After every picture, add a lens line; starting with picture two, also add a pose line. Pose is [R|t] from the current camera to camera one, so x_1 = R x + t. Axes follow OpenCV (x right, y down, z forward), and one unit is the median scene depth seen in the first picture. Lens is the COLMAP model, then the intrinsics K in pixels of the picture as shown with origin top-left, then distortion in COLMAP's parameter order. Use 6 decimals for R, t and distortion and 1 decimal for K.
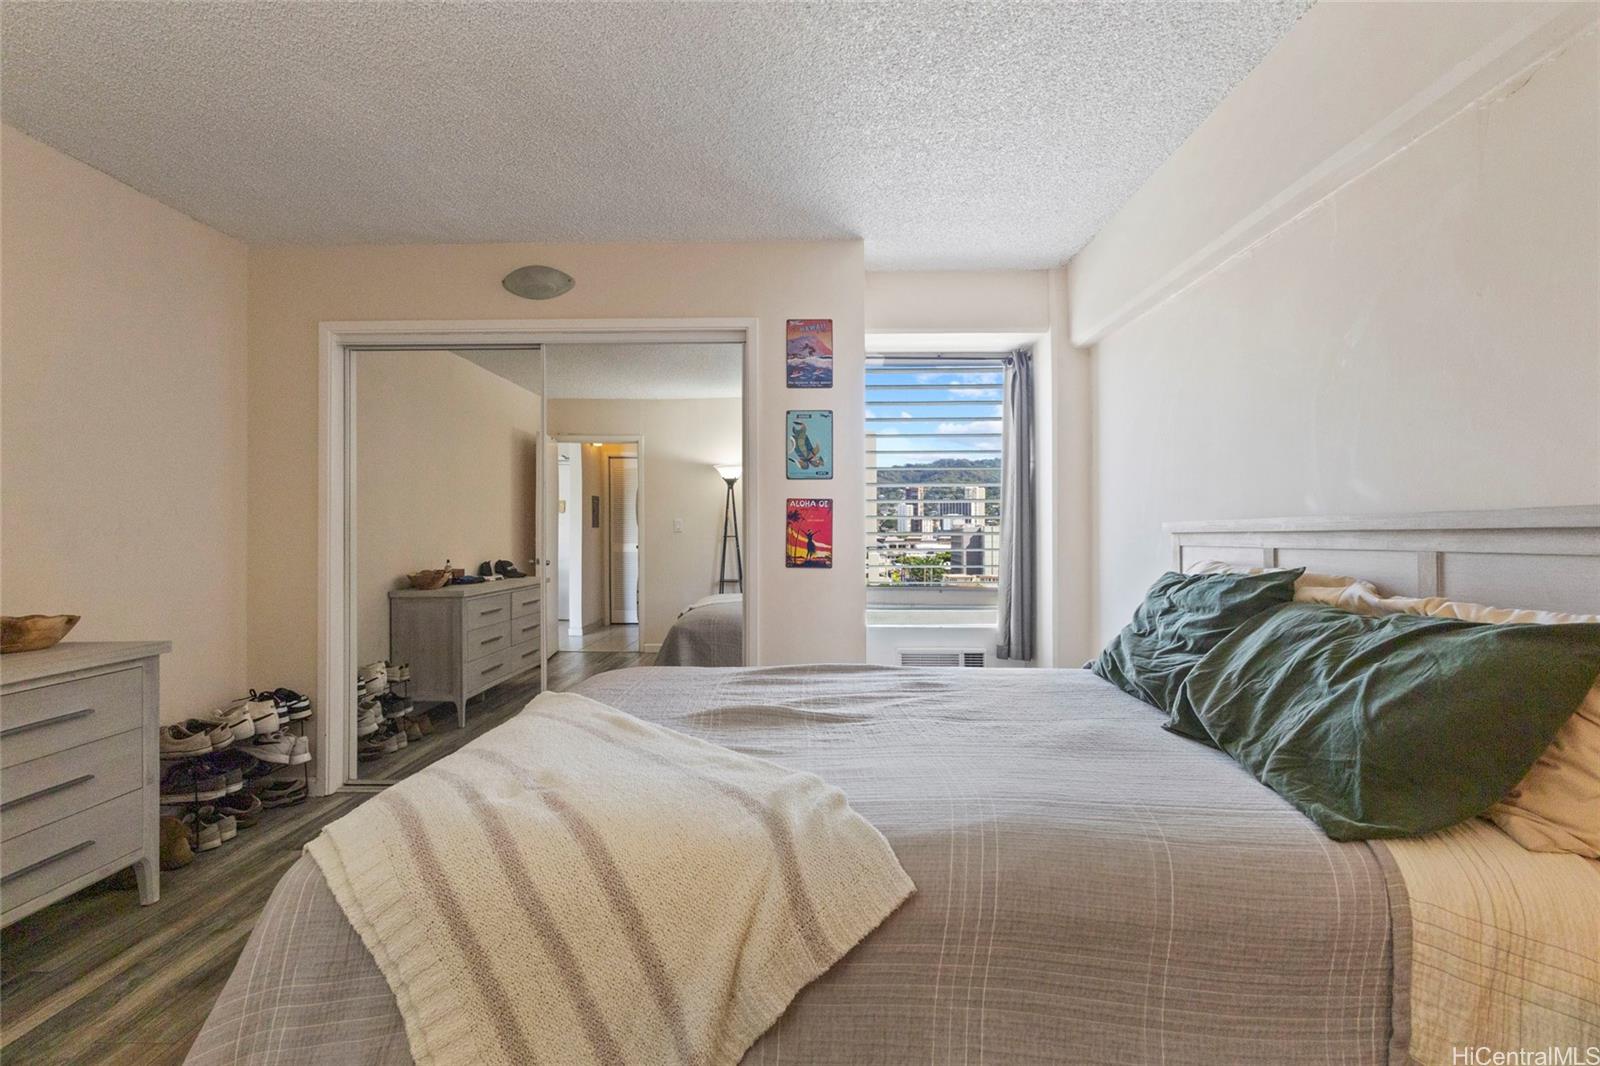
lens RADIAL K [[737.7, 0, 808.7], [0, 737.7, 527.4], [0, 0, 1]] dist [-0.003750, 0.003371]
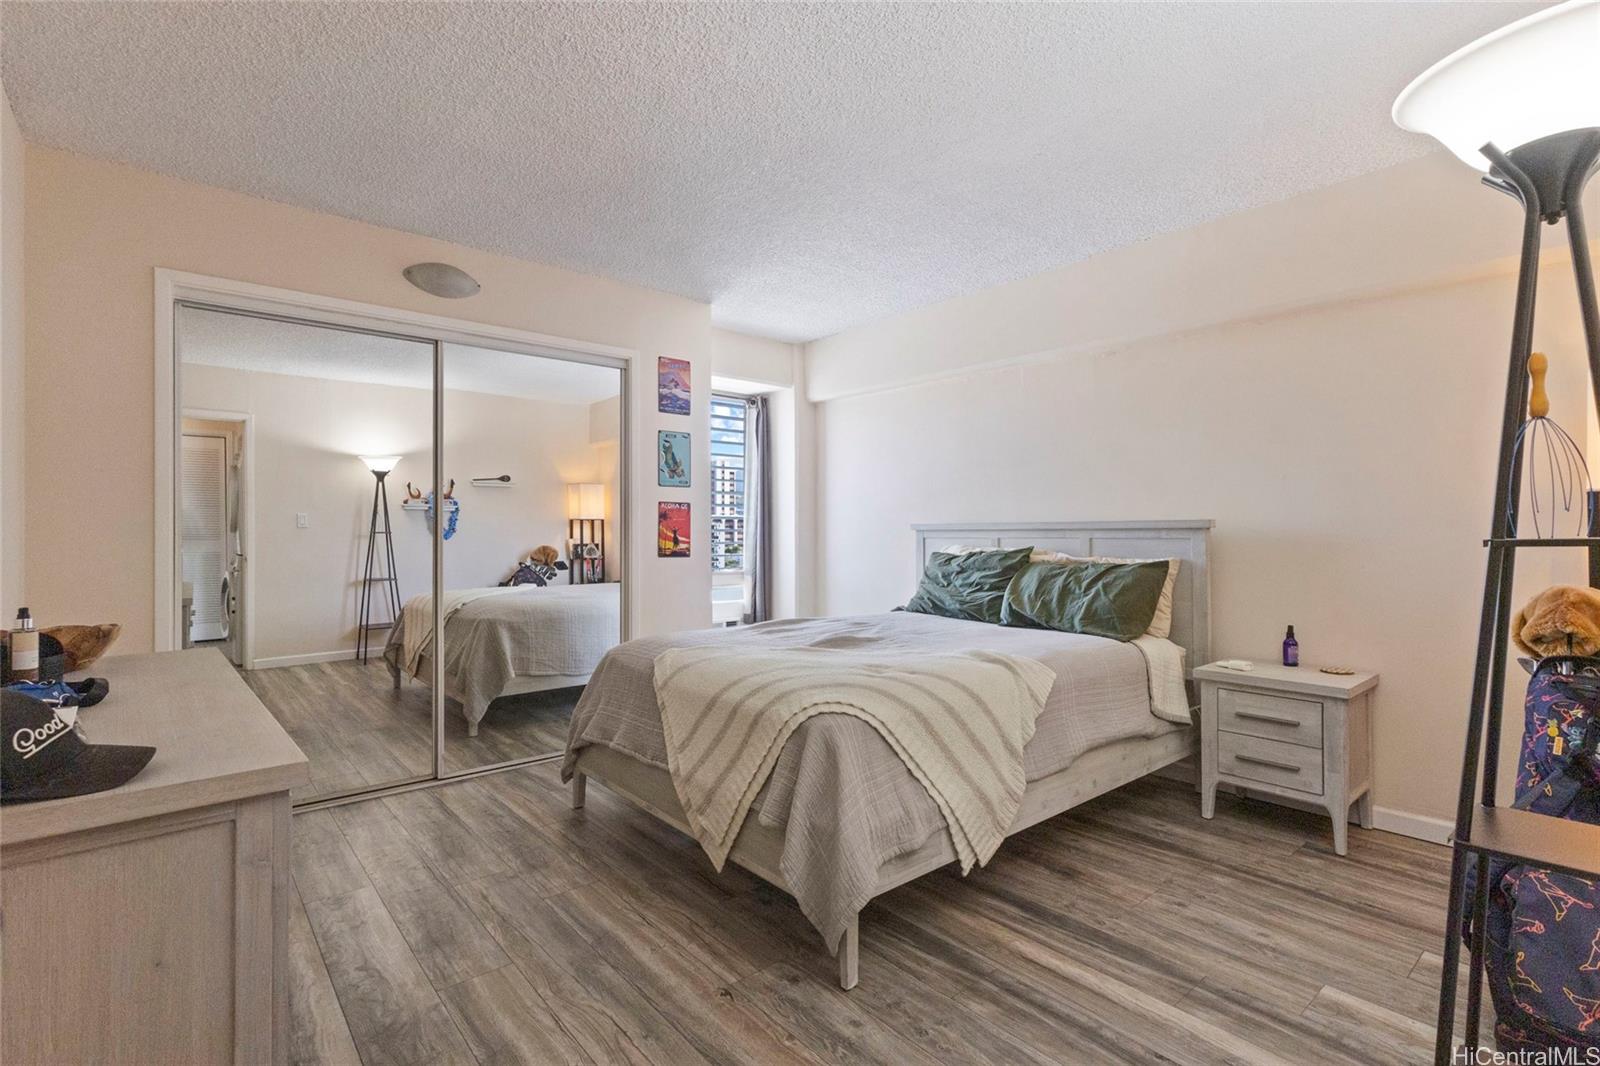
lens RADIAL K [[737.7, 0, 795.1], [0, 737.7, 541.7], [0, 0, 1]] dist [-0.003750, 0.003371]
pose [[0.754273, -0.006990, 0.656524, -0.669872], [-0.007331, 0.999791, 0.019067, 0.002850], [-0.656520, -0.019195, 0.754064, -0.084548]]
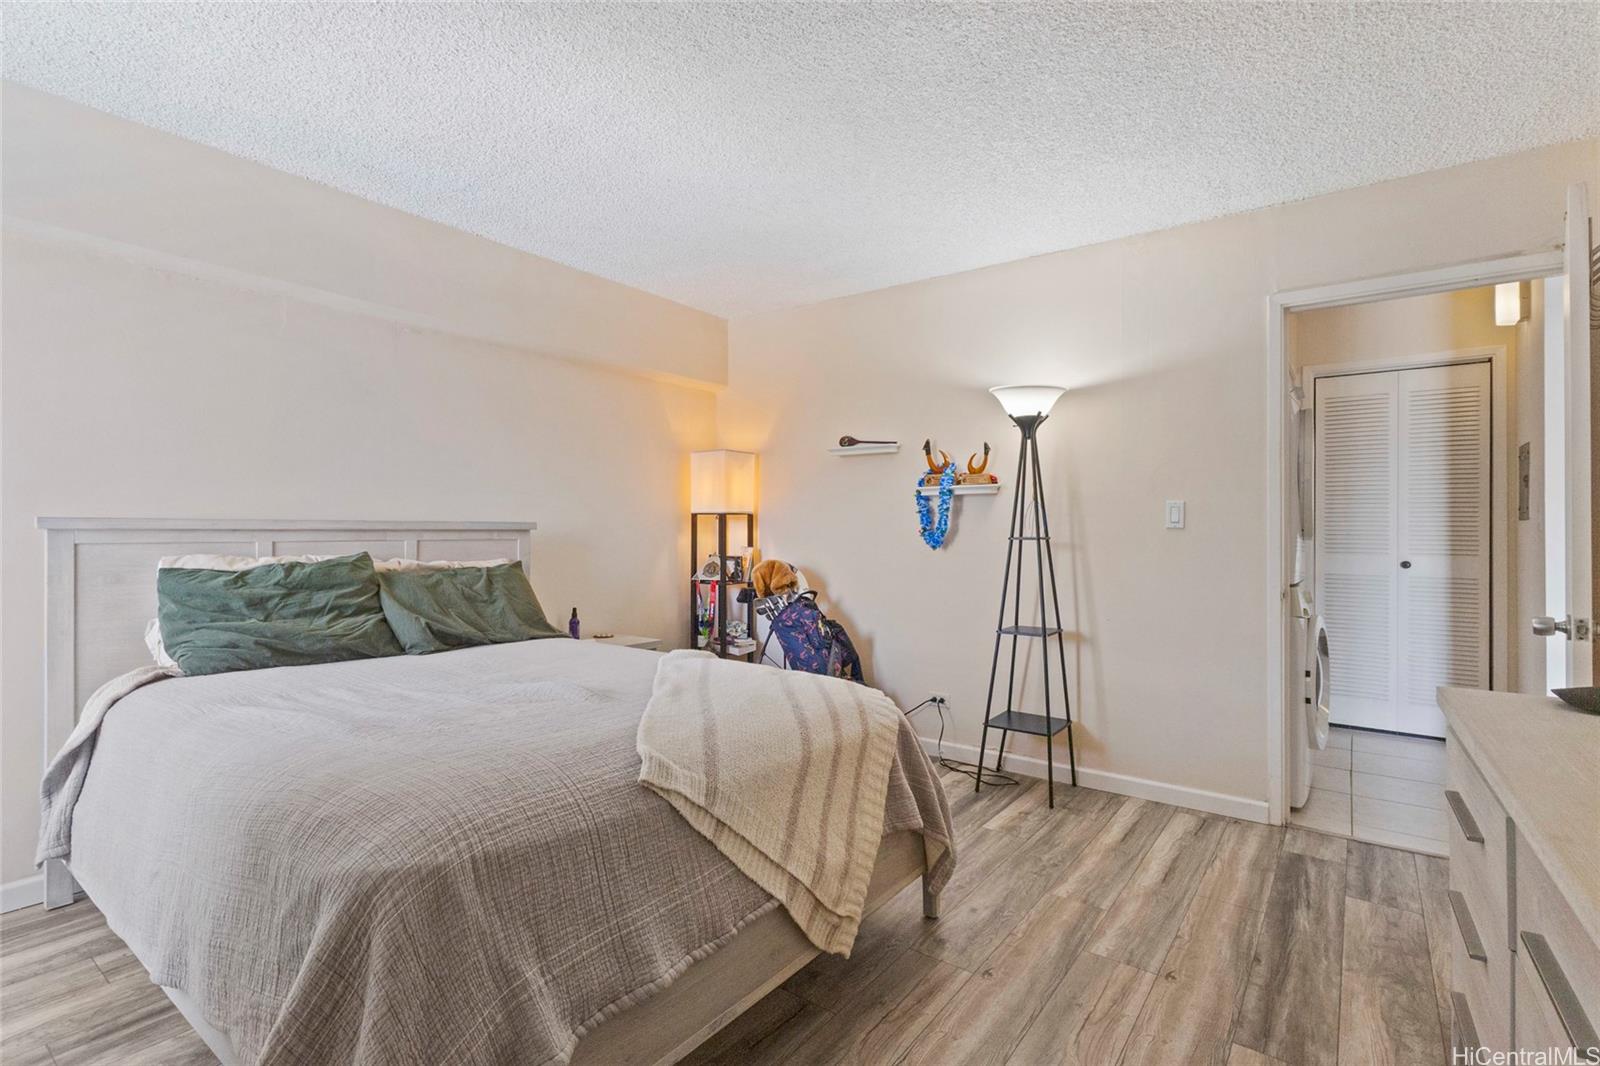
lens RADIAL K [[737.7, 0, 799.1], [0, 737.7, 536.2], [0, 0, 1]] dist [-0.003750, 0.003371]
pose [[-0.799268, -0.001334, 0.600974, -0.577234], [-0.007299, 0.999945, -0.007488, 0.013685], [-0.600931, -0.010371, -0.799234, 0.928395]]
